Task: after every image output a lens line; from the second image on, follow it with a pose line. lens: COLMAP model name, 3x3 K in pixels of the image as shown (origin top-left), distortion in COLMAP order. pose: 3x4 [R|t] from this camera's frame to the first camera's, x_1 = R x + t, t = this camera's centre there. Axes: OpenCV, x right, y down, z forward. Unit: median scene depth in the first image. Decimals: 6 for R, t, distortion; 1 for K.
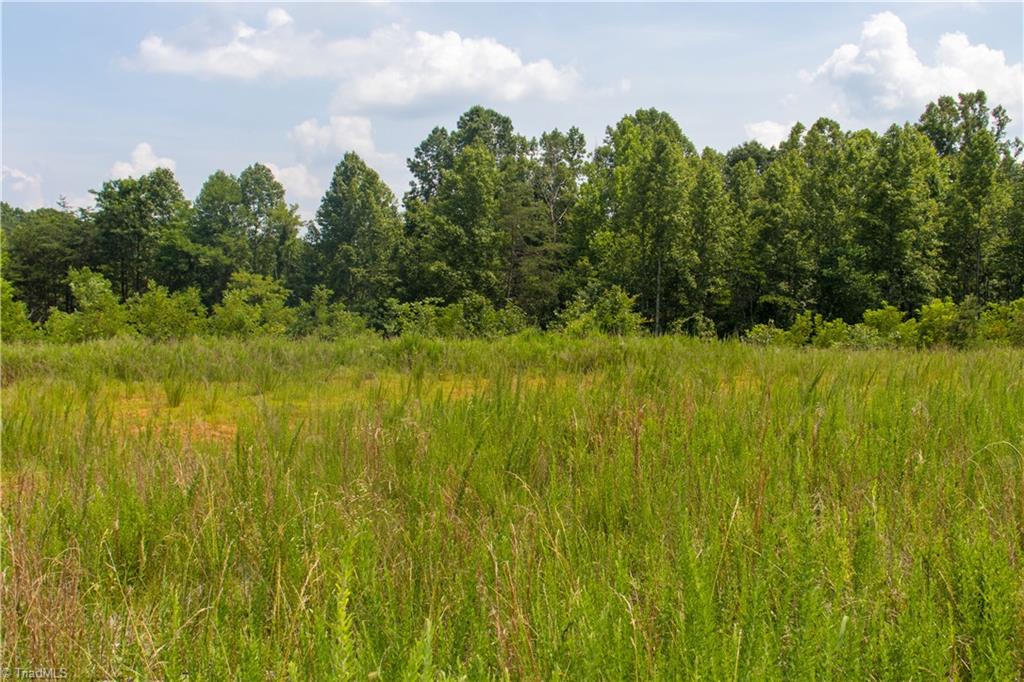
lens RADIAL K [[1029.2, 0, 510.7], [0, 1029.2, 334.7], [0, 0, 1]] dist [-0.013555, 0.000000]
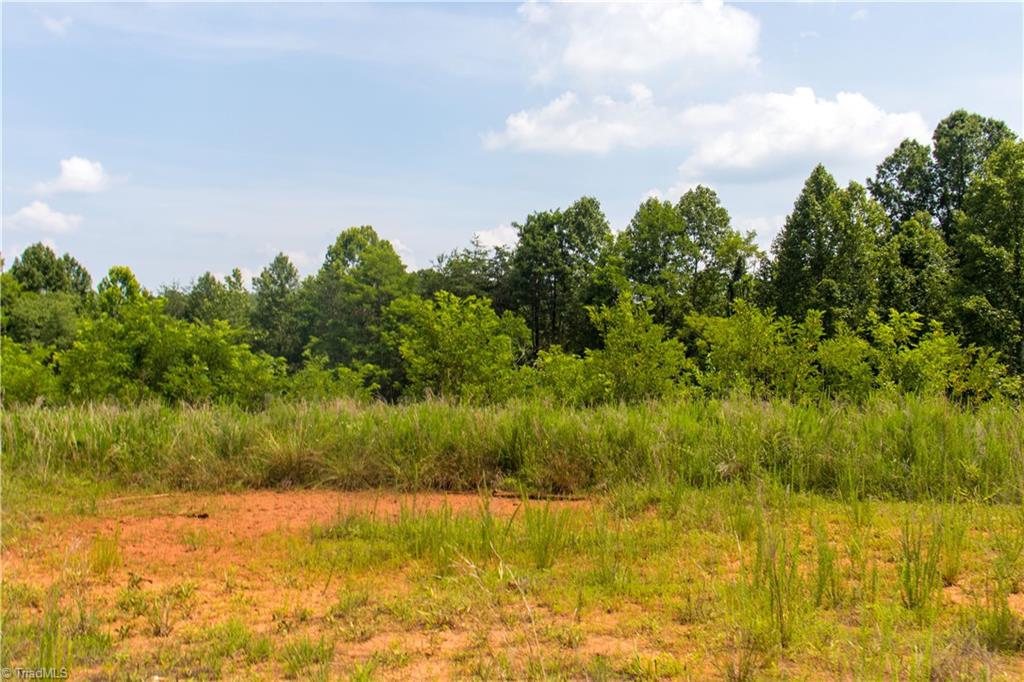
lens RADIAL K [[985.0, 0, 519.6], [0, 985.0, 336.5], [0, 0, 1]] dist [-0.005281, 0.000000]
pose [[0.947211, 0.001477, -0.320609, -0.127331], [-0.019585, 0.998388, -0.053264, 0.000629], [0.320013, 0.056732, 0.945713, 0.202997]]
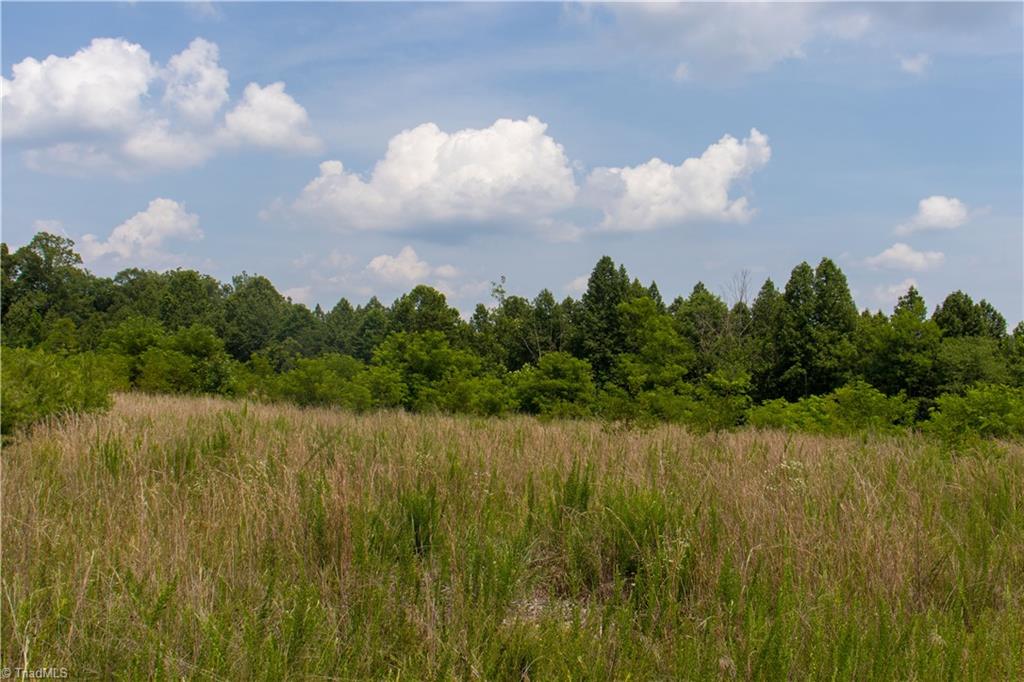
lens RADIAL K [[1029.2, 0, 522.4], [0, 1029.2, 363.9], [0, 0, 1]] dist [-0.013555, 0.000000]
pose [[0.422353, 0.004106, -0.906422, -0.101018], [-0.068569, 0.997269, -0.027432, 0.003695], [0.903834, 0.073738, 0.421482, 0.099072]]
